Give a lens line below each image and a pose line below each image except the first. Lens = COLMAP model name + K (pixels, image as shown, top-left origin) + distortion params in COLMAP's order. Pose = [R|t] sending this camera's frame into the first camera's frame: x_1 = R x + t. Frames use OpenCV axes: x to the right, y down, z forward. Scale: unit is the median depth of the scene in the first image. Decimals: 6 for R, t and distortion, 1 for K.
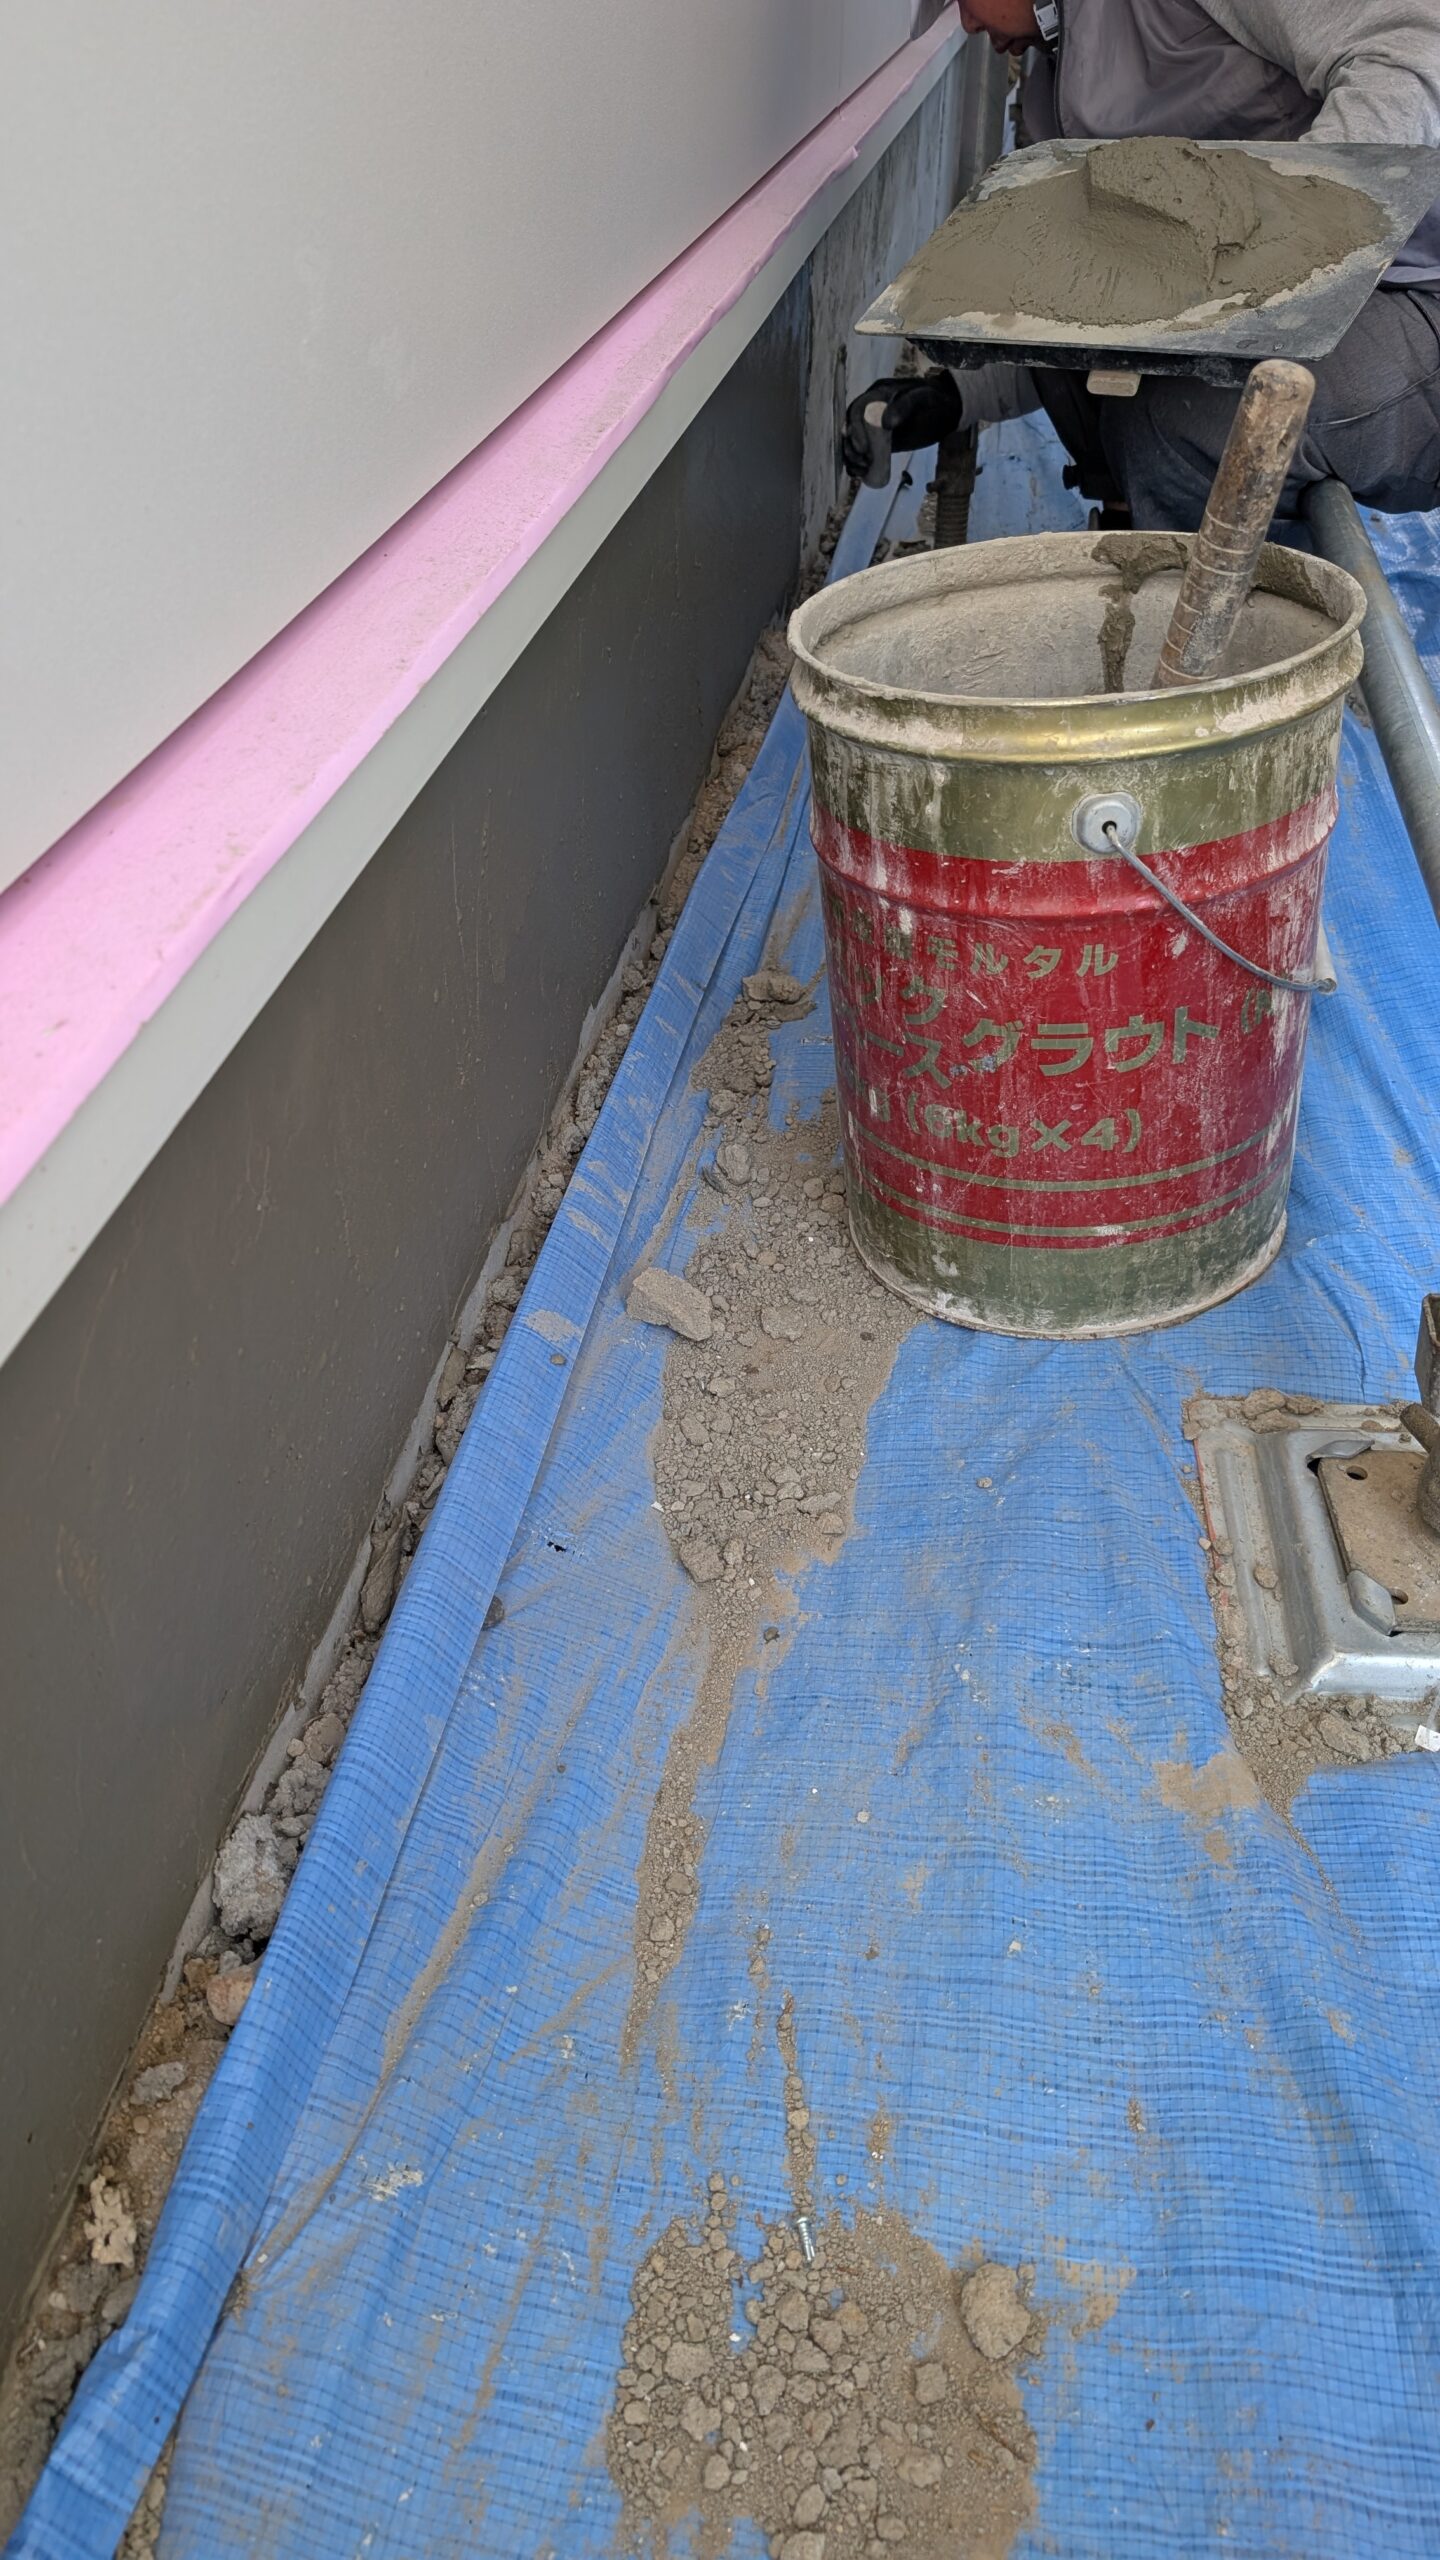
lens RADIAL K [[1889.0, 0, 724.1], [0, 1889.0, 1243.7], [0, 0, 1]] dist [0.026804, -0.021665]
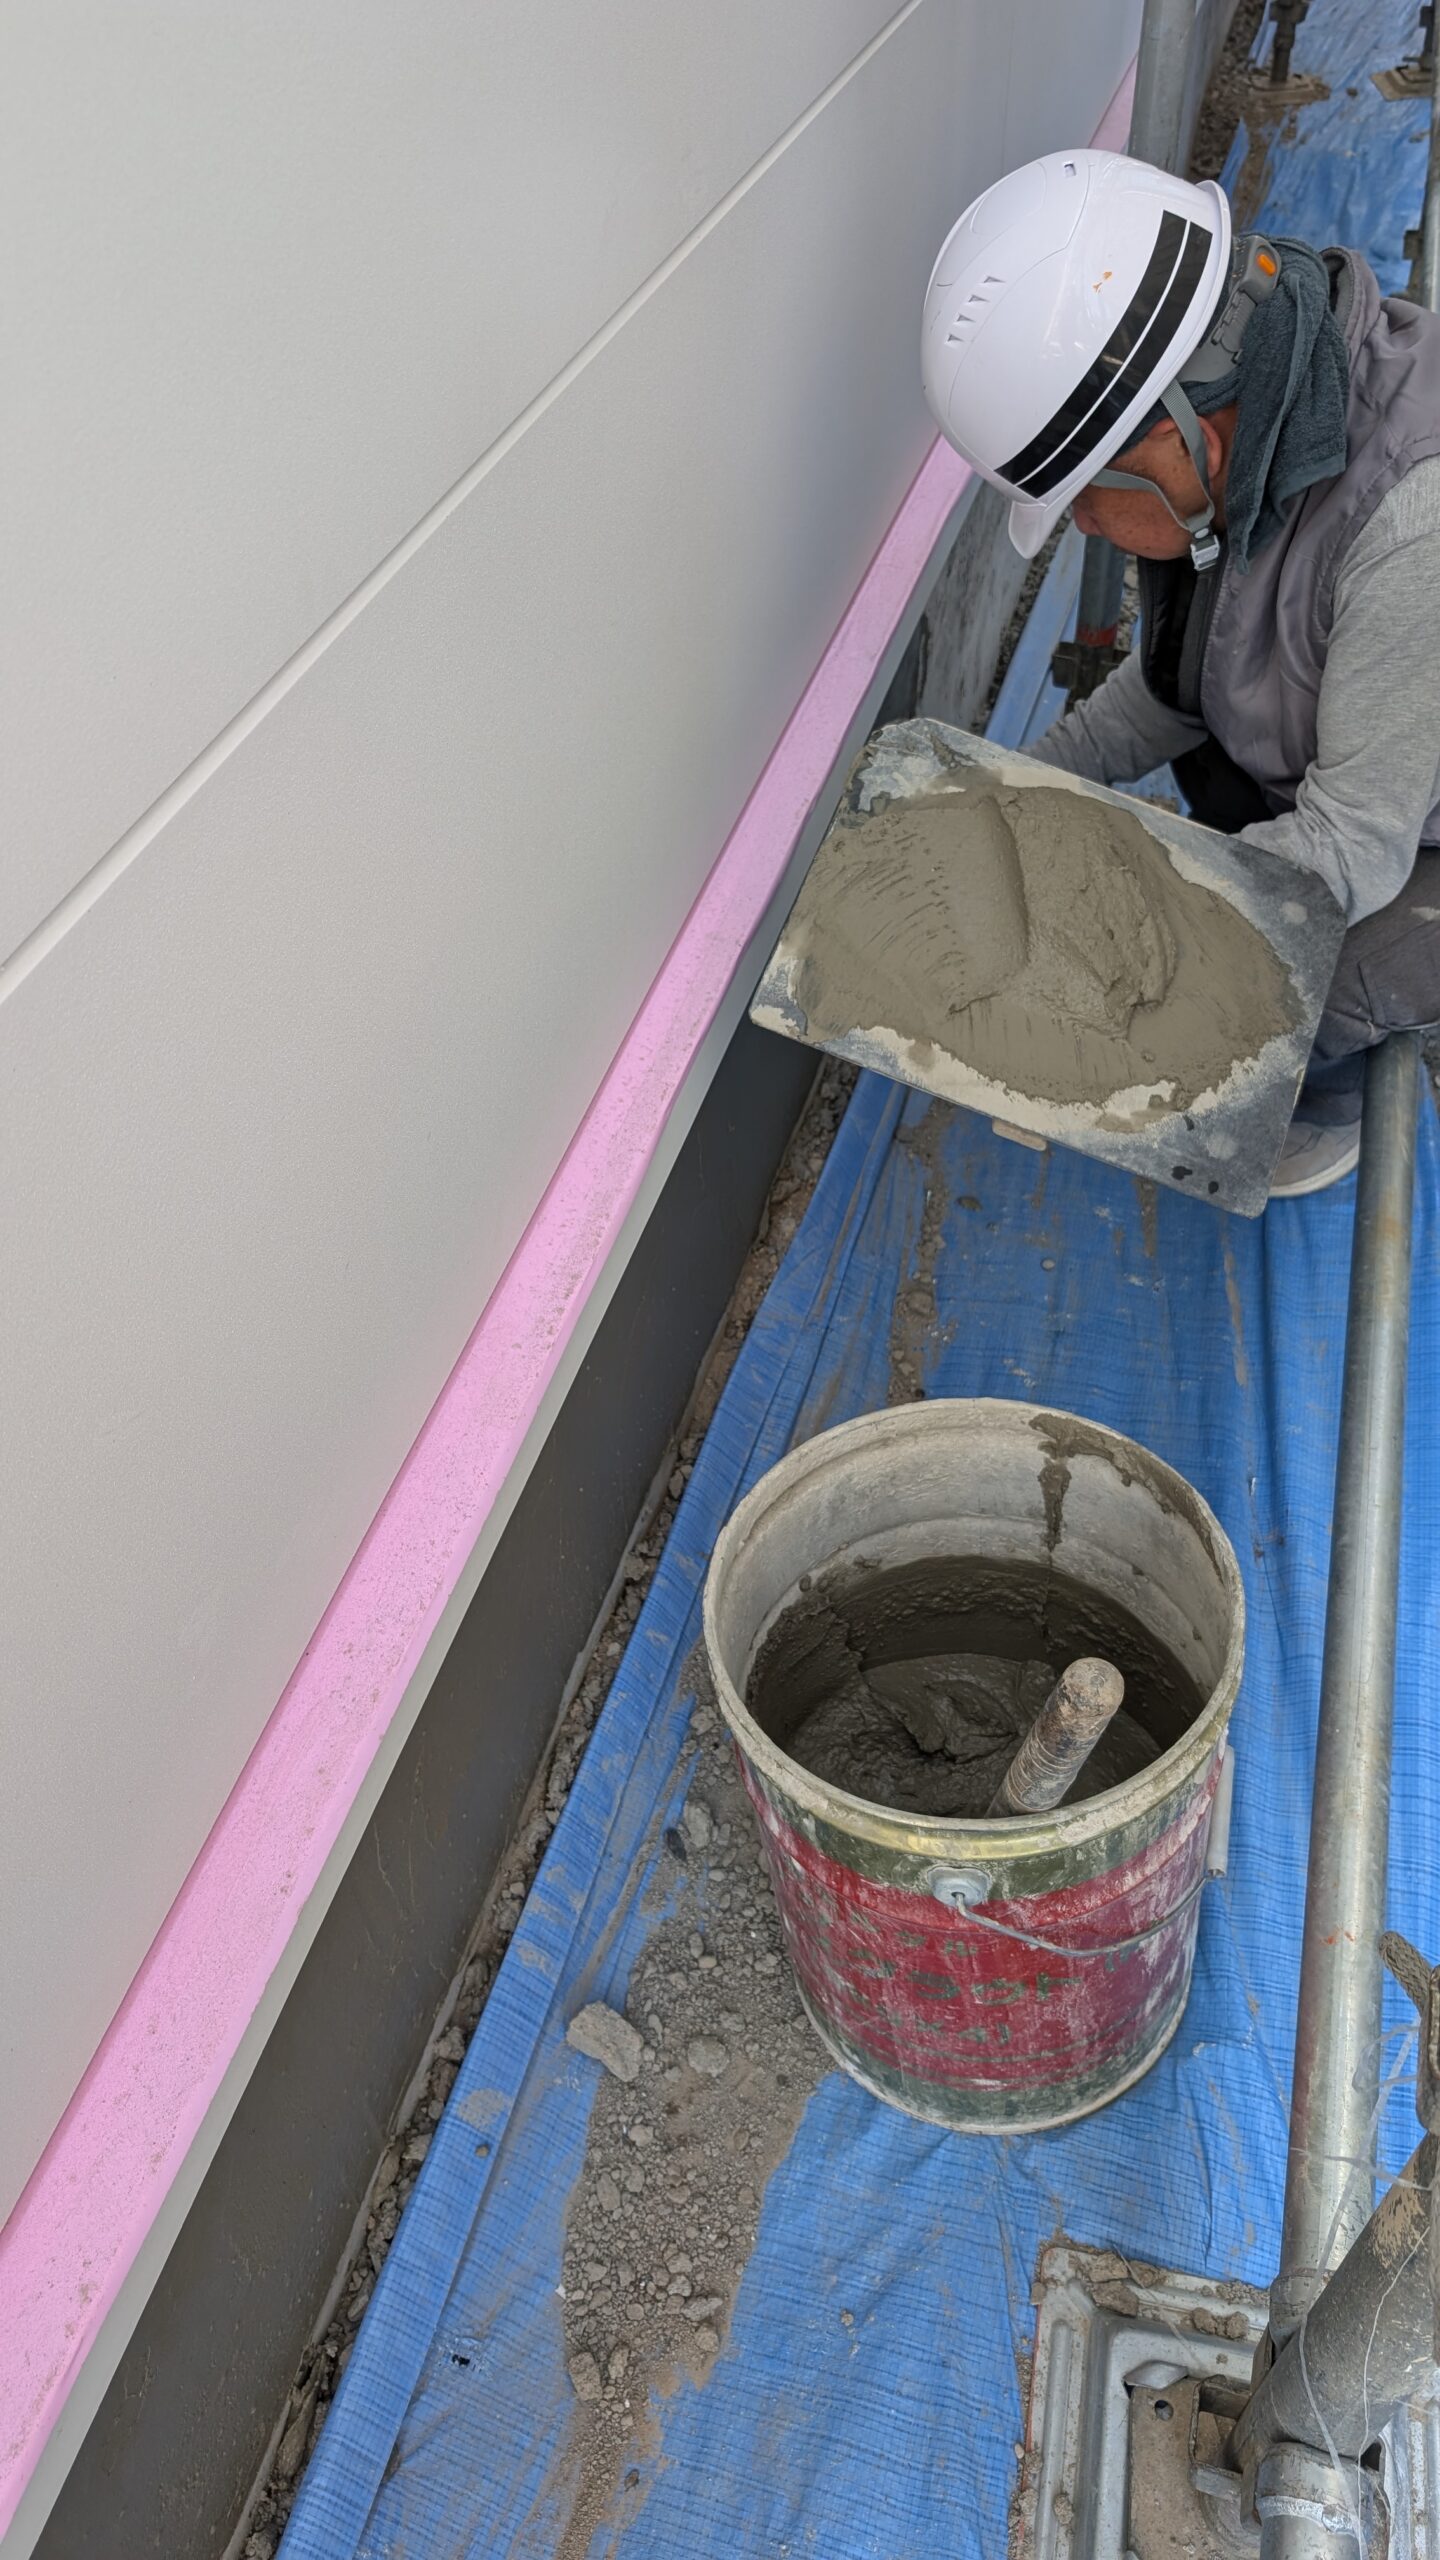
lens RADIAL K [[1867.6, 0, 684.8], [0, 1867.6, 1279.8], [0, 0, 1]] dist [-0.006966, -0.000213]
pose [[0.990480, 0.062114, -0.122843, 0.130436], [-0.046110, 0.990562, 0.129080, -0.578015], [0.129701, -0.122187, 0.983996, -0.023003]]
